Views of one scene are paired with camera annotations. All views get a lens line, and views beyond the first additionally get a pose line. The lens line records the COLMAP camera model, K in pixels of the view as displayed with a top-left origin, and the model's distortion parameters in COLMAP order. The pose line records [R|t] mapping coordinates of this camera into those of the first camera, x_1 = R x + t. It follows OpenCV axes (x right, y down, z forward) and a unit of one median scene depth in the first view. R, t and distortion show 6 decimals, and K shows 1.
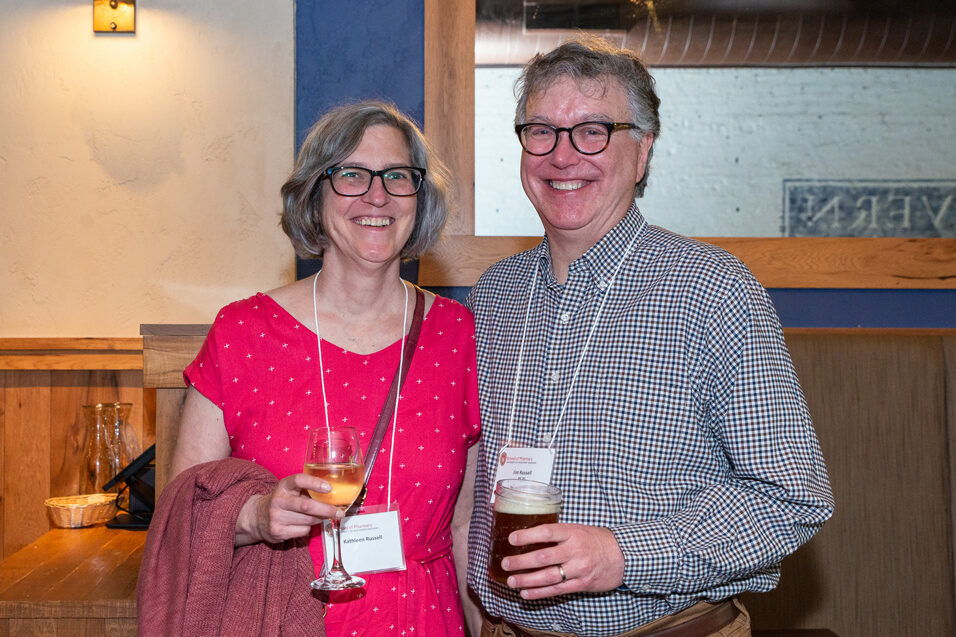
lens RADIAL K [[1223.6, 0, 478.1], [0, 1223.6, 319.7], [0, 0, 1]] dist [0.003243, 0.014113]
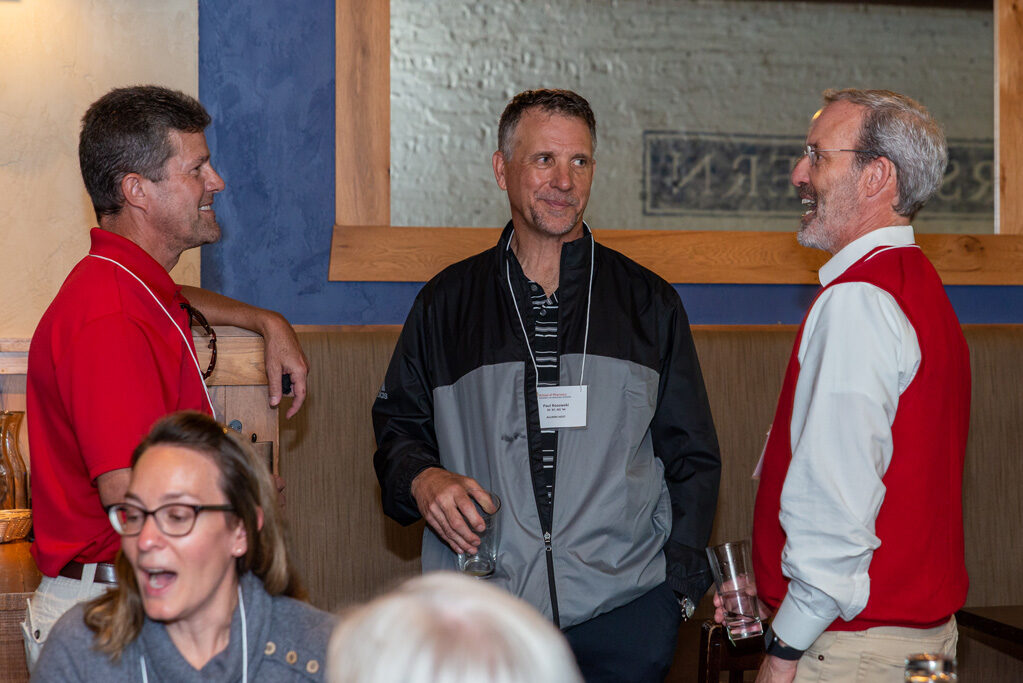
lens RADIAL K [[3532.2, 0, 511.5], [0, 3532.2, 341.5], [0, 0, 1]] dist [0.037276, -2.961592]
pose [[0.951799, -0.005119, 0.306679, -0.523241], [0.001129, 0.999912, 0.013186, -0.011866], [-0.306719, -0.012204, 0.951722, -1.118250]]
